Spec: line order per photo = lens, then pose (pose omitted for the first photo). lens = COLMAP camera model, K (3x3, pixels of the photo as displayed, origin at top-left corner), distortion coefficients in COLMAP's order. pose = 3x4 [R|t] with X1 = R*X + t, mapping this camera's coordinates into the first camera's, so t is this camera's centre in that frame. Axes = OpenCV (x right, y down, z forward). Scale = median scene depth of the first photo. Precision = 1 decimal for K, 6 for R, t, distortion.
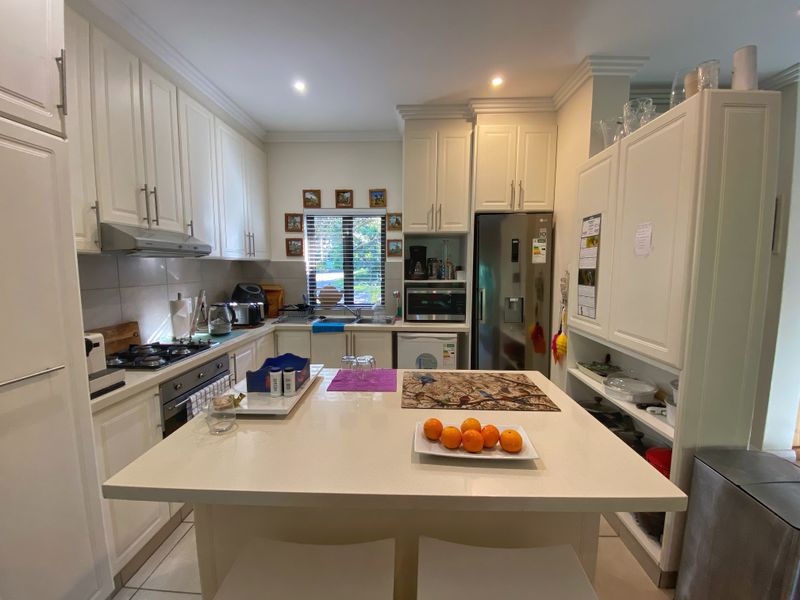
lens RADIAL K [[325.0, 0, 400.0], [0, 325.0, 300.0], [0, 0, 1]] dist [0.038400, -0.029149]
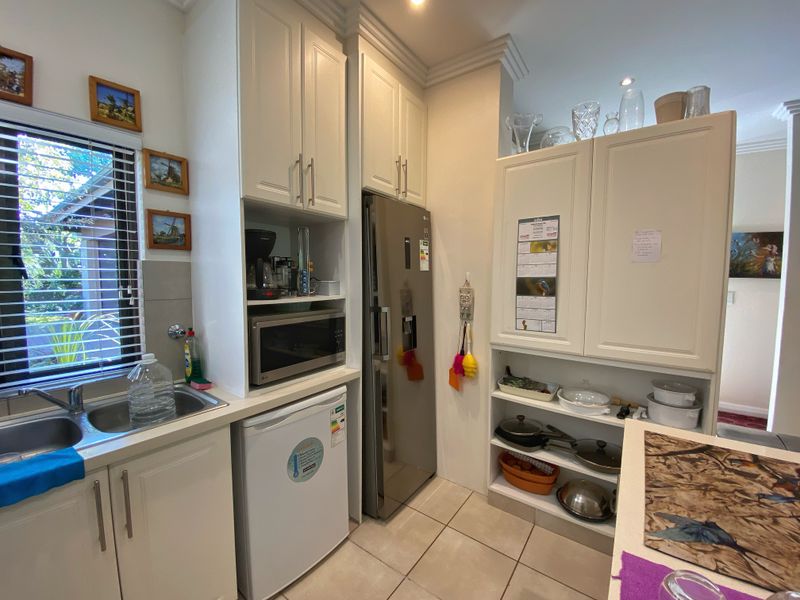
lens RADIAL K [[325.0, 0, 400.0], [0, 325.0, 300.0], [0, 0, 1]] dist [0.038400, -0.029149]
pose [[0.564792, -0.054007, 0.823464, -0.249662], [0.080579, 0.996697, 0.010102, -0.050284], [-0.821290, 0.060648, 0.567279, 0.558882]]
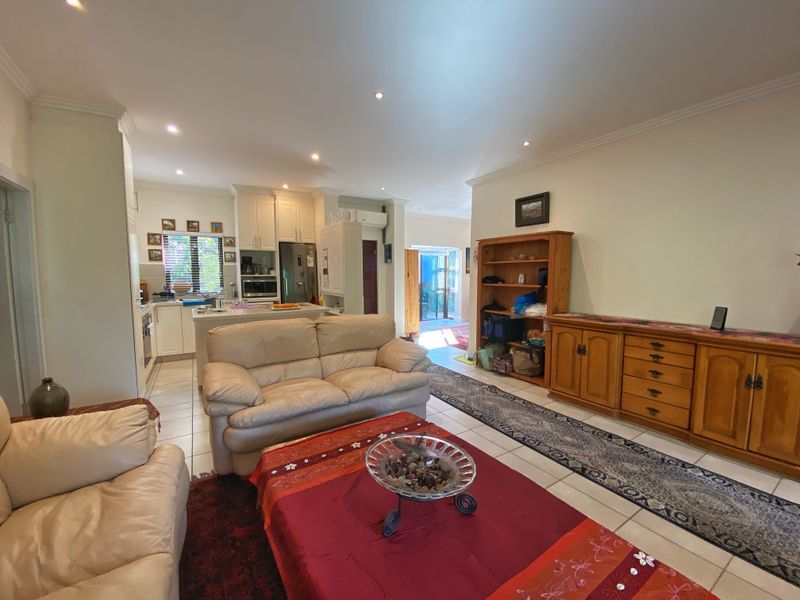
lens RADIAL K [[325.0, 0, 400.0], [0, 325.0, 300.0], [0, 0, 1]] dist [0.038400, -0.029149]
pose [[0.824676, -0.050487, 0.563348, -0.300784], [0.061936, 0.998079, -0.001219, 0.140441], [-0.562204, 0.035897, 0.826219, -1.052546]]
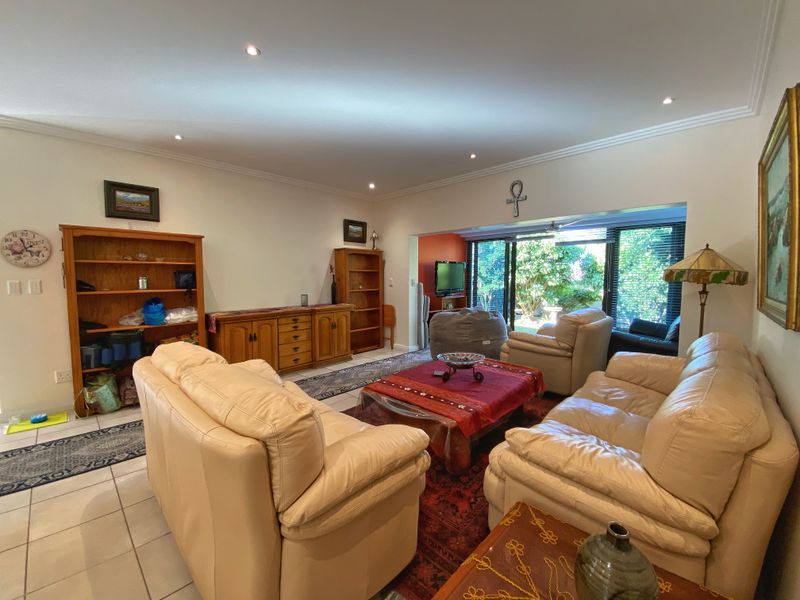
lens RADIAL K [[325.0, 0, 400.0], [0, 325.0, 300.0], [0, 0, 1]] dist [0.038400, -0.029149]
pose [[-0.758062, -0.046649, 0.650512, -0.540551], [0.070014, 0.985853, 0.152286, 0.021926], [-0.648414, 0.160987, -0.744072, 0.117032]]
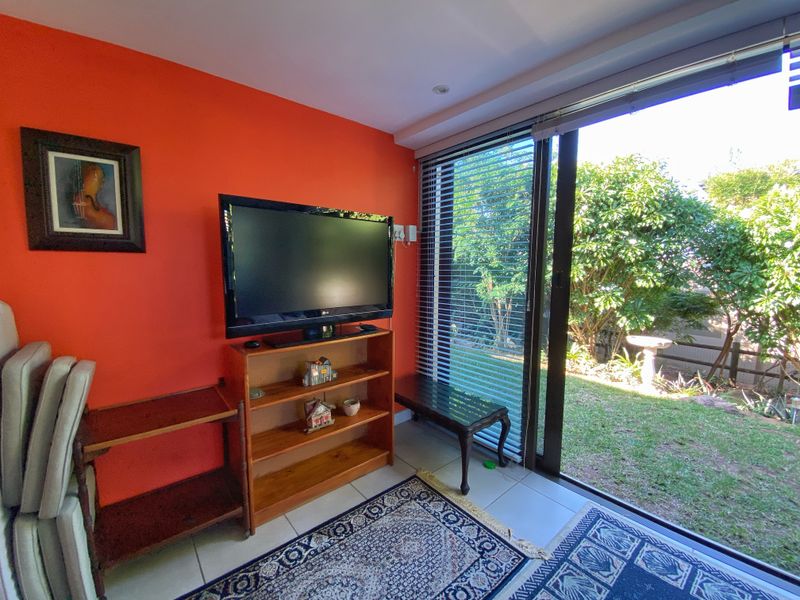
lens RADIAL K [[325.0, 0, 400.0], [0, 325.0, 300.0], [0, 0, 1]] dist [0.038400, -0.029149]
pose [[-0.685465, -0.073124, 0.724424, 0.131439], [0.071449, 0.983387, 0.166870, 0.213706], [-0.724591, 0.166143, -0.668853, -1.537607]]
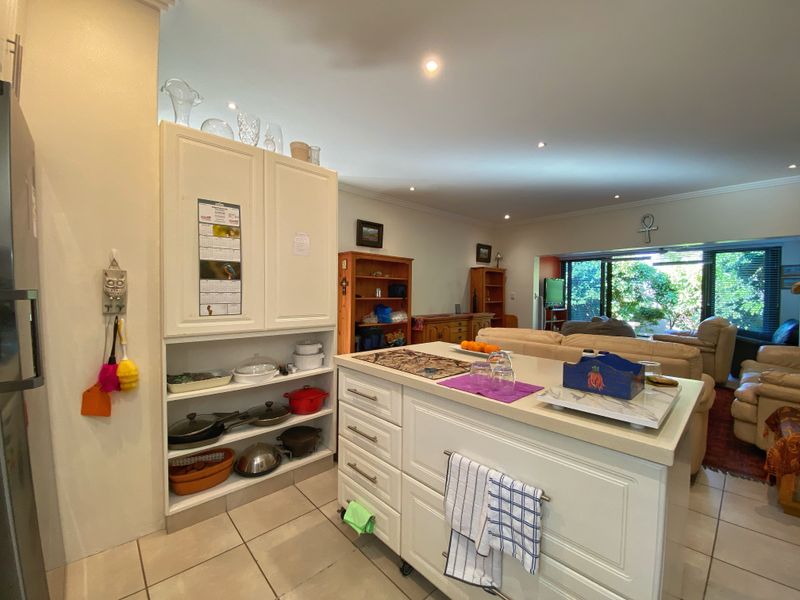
lens RADIAL K [[325.3, 0, 400.0], [0, 325.3, 300.0], [0, 0, 1]] dist [0.014513, -0.016384]
pose [[-0.712216, -0.016802, 0.701759, -0.269043], [0.067069, 0.993511, 0.091856, -0.027221], [-0.698749, 0.112487, -0.706468, 0.896906]]
